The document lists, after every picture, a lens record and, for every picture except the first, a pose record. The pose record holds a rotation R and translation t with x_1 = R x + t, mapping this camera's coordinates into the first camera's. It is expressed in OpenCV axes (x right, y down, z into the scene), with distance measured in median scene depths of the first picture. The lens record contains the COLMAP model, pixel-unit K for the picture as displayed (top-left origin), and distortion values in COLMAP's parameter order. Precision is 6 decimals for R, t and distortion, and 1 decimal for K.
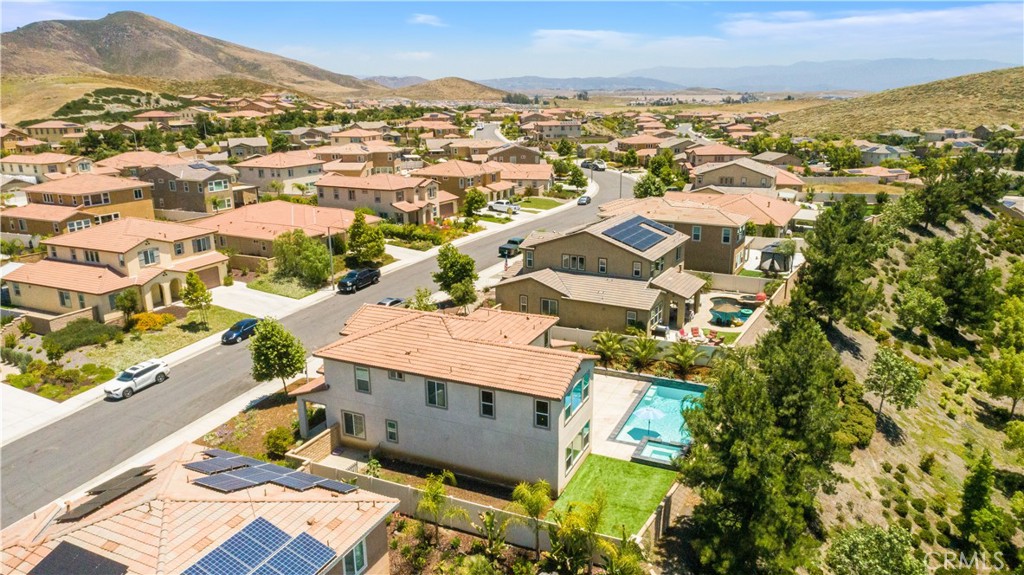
lens RADIAL K [[696.8, 0, 512.0], [0, 696.8, 287.5], [0, 0, 1]] dist [-0.002077, -0.000240]
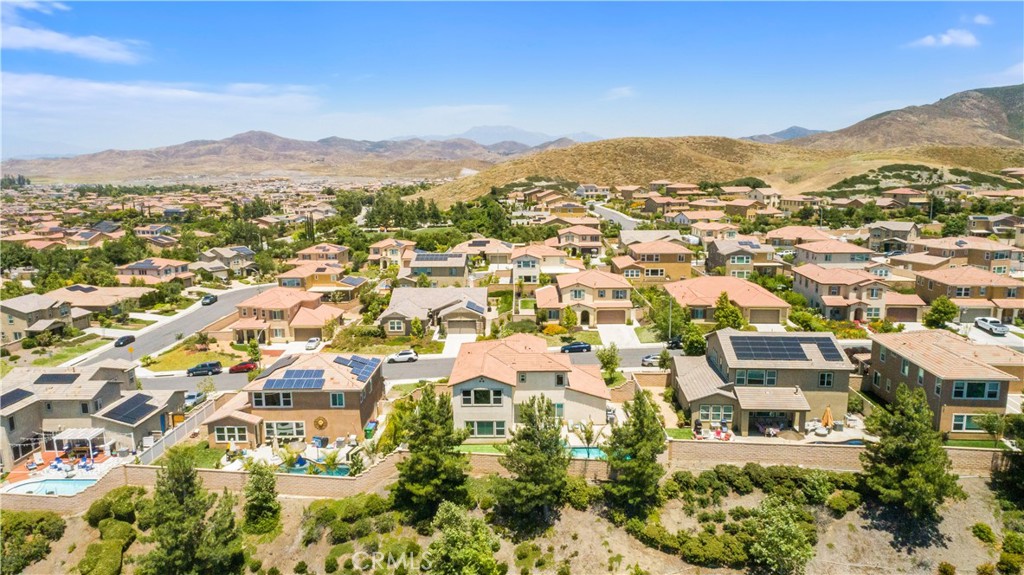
lens RADIAL K [[696.8, 0, 512.0], [0, 696.8, 287.5], [0, 0, 1]] dist [-0.002077, -0.000240]
pose [[0.400400, 0.163130, -0.901703, 0.236701], [-0.239309, 0.968492, 0.068948, -0.035531], [0.884540, 0.188179, 0.426823, 0.040070]]
